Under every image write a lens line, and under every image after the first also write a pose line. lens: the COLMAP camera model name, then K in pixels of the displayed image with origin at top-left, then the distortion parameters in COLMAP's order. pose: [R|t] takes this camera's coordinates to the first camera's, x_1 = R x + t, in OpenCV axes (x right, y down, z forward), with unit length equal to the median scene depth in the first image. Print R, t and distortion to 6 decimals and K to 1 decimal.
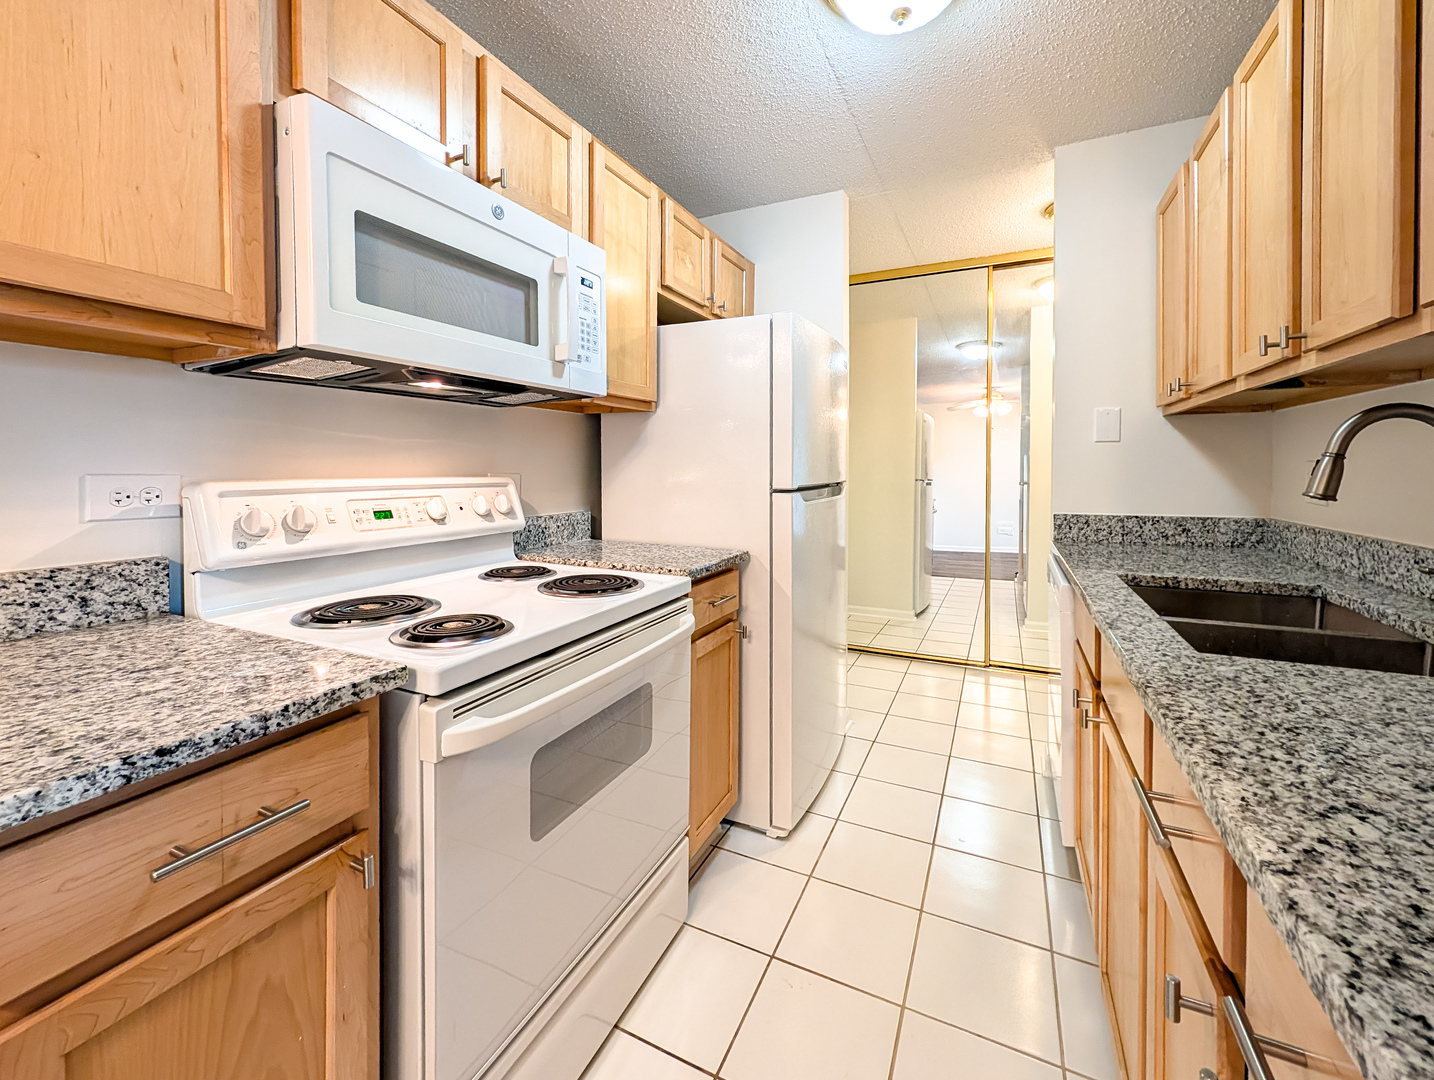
lens RADIAL K [[582.8, 0, 718.4], [0, 582.8, 473.1], [0, 0, 1]] dist [-0.003283, -0.000251]
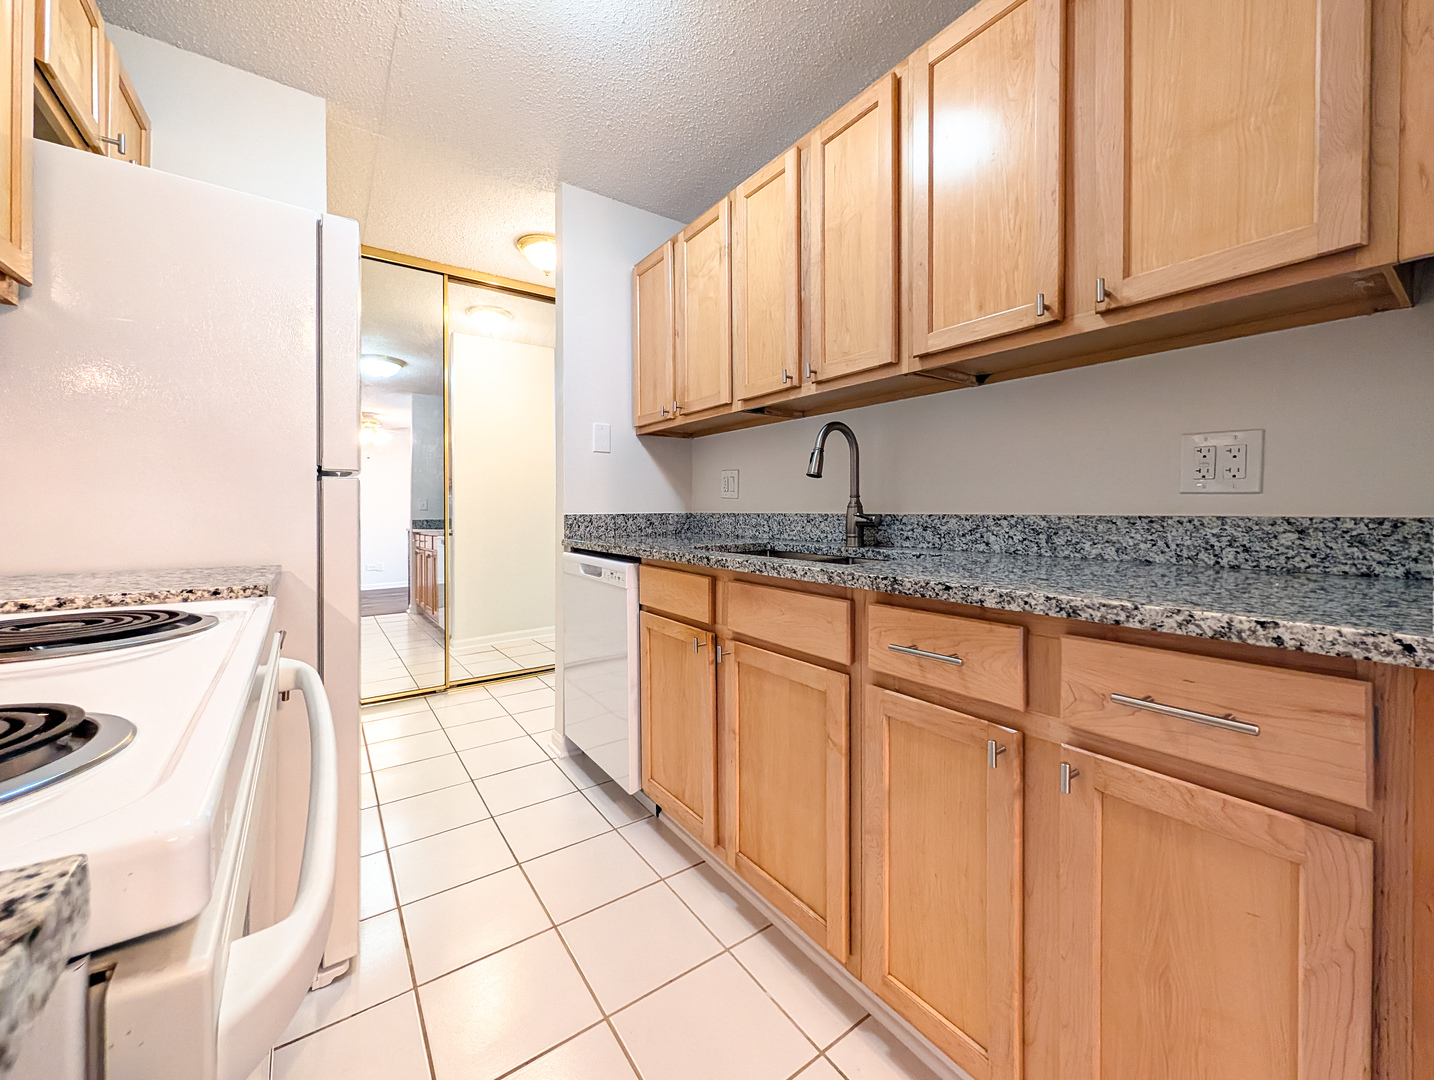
lens RADIAL K [[564.9, 0, 715.5], [0, 564.9, 512.8], [0, 0, 1]] dist [-0.001376, 0.000079]
pose [[0.475408, -0.007148, 0.879736, -0.327422], [0.010779, 0.999939, 0.002299, 0.095800], [-0.879699, 0.008390, 0.475457, 0.351290]]
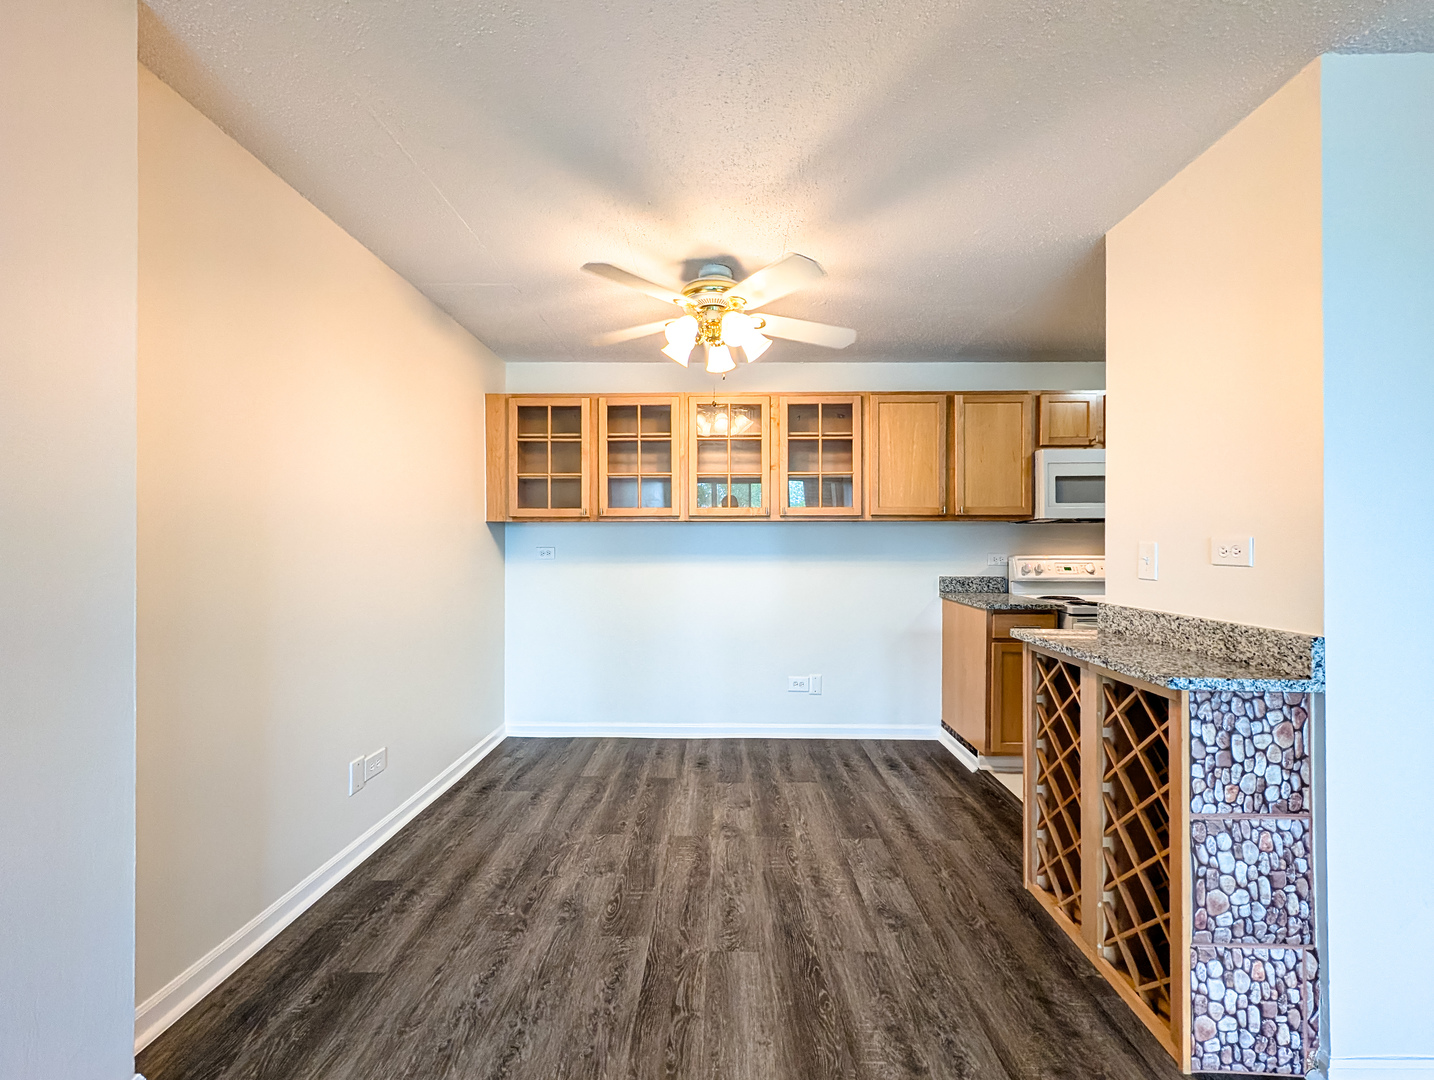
lens RADIAL K [[574.1, 0, 730.4], [0, 574.1, 538.1], [0, 0, 1]] dist [-0.001662, 0.000204]
pose [[0.435753, -0.002886, -0.900062, 1.022812], [-0.011231, 0.999900, -0.008644, -0.028755], [0.899996, 0.013875, 0.435677, -1.413100]]
